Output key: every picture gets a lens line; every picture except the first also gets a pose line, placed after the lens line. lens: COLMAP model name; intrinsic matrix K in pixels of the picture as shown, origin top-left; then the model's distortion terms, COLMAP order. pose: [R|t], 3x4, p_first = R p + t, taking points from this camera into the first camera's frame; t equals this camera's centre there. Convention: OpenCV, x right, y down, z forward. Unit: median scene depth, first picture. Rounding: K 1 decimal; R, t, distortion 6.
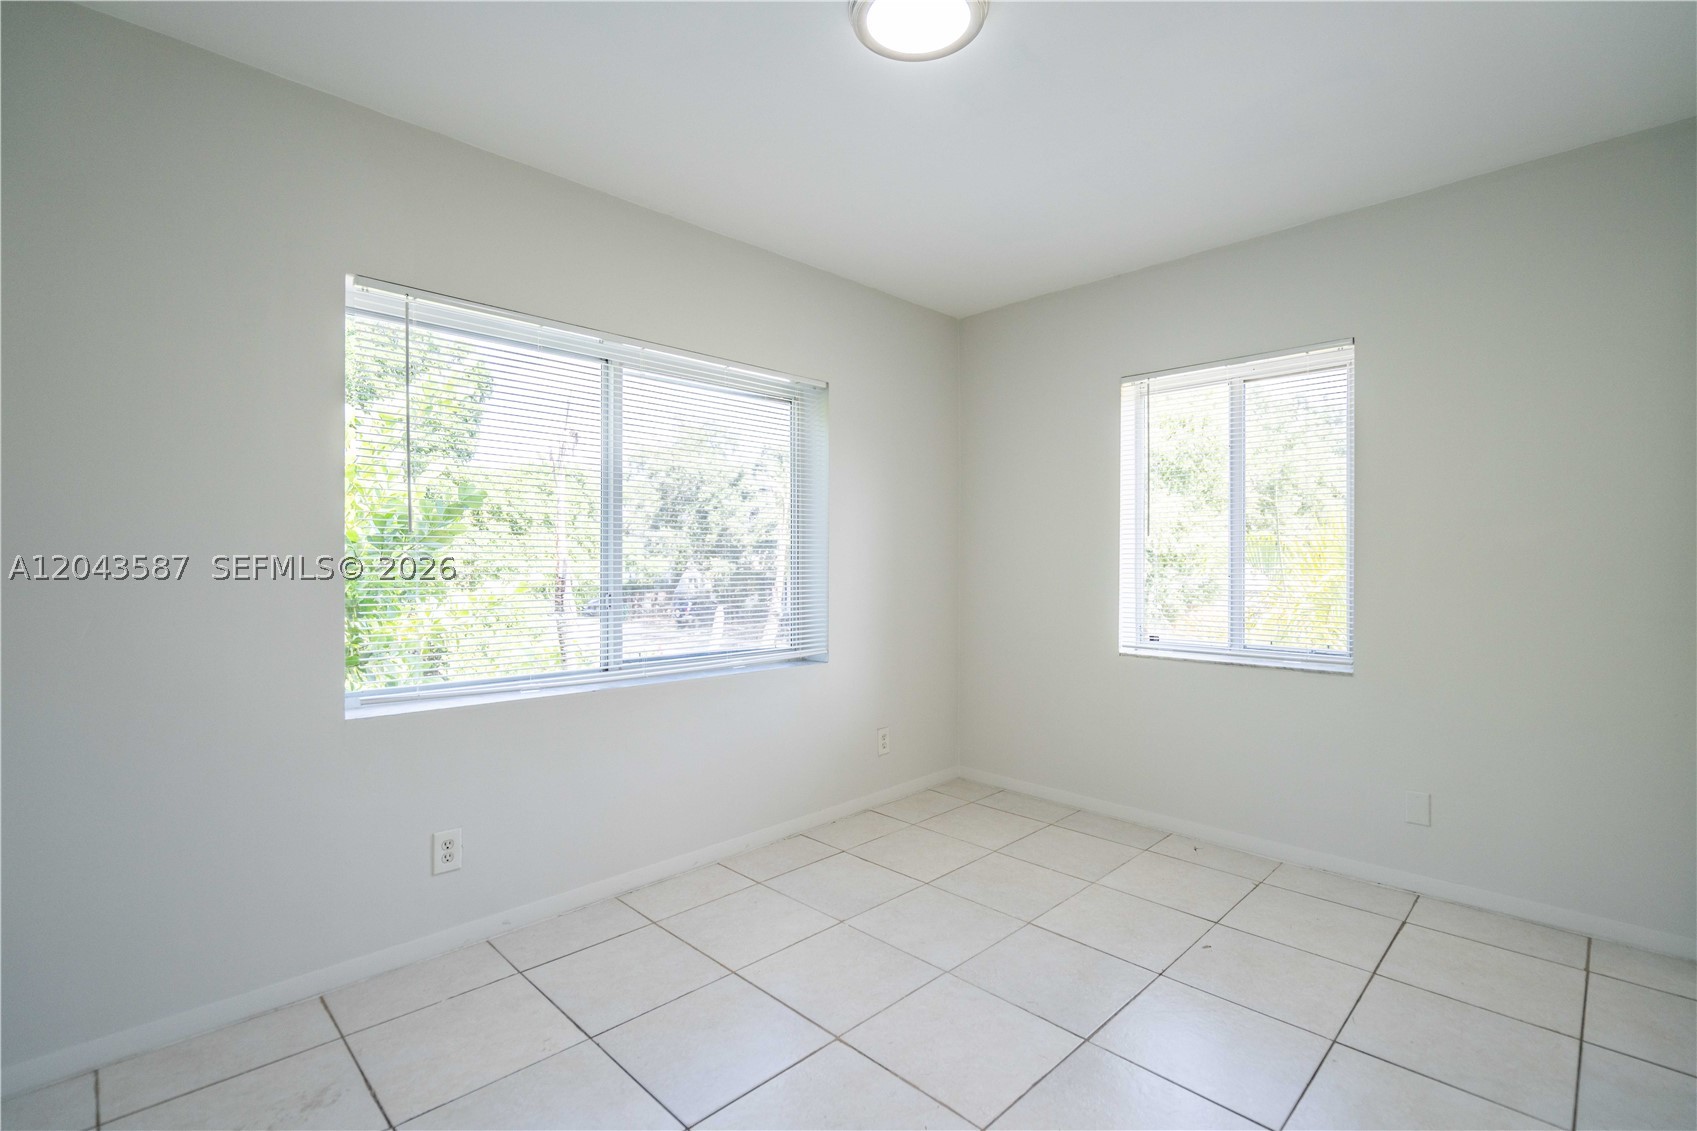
lens RADIAL K [[776.9, 0, 840.8], [0, 776.9, 568.2], [0, 0, 1]] dist [-0.009806, 0.001261]
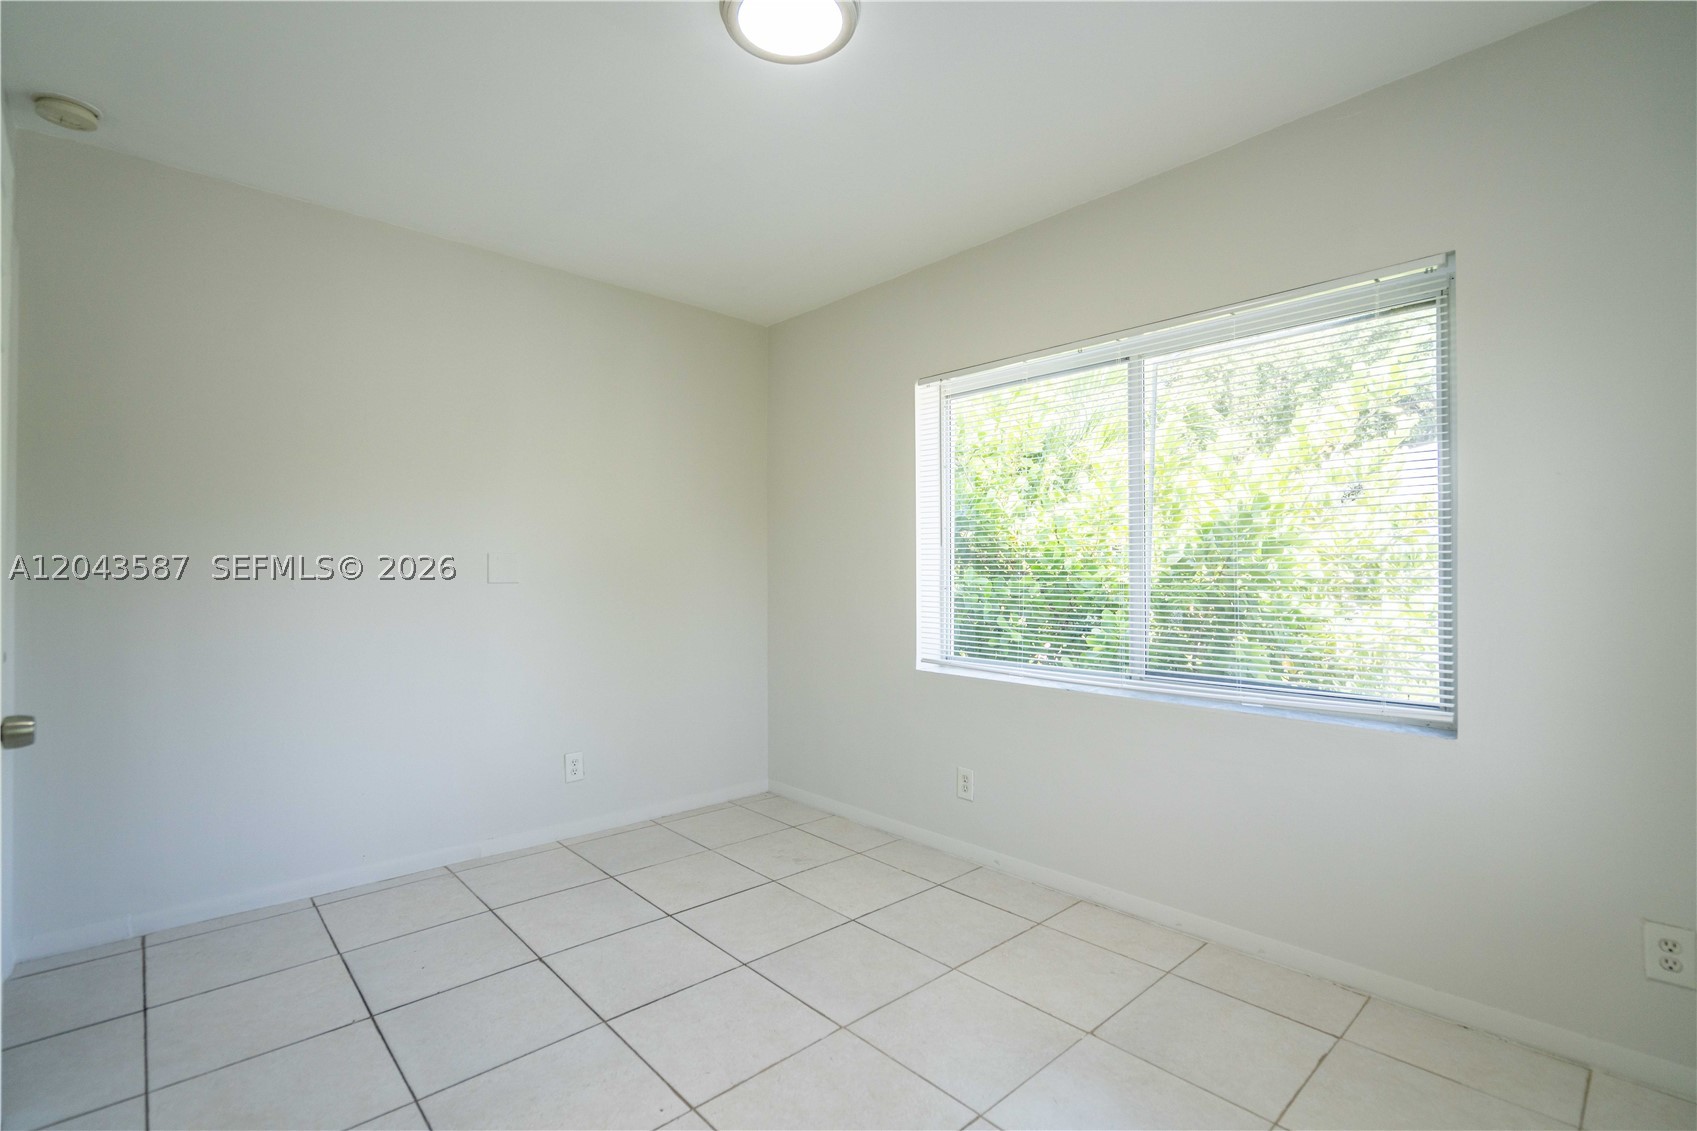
lens RADIAL K [[776.9, 0, 849.7], [0, 776.9, 561.0], [0, 0, 1]] dist [-0.009806, 0.001261]
pose [[-0.045713, -0.008609, -0.998918, 0.671211], [0.001582, 0.999961, -0.008691, -0.006459], [0.998953, -0.001978, -0.045698, 0.684737]]
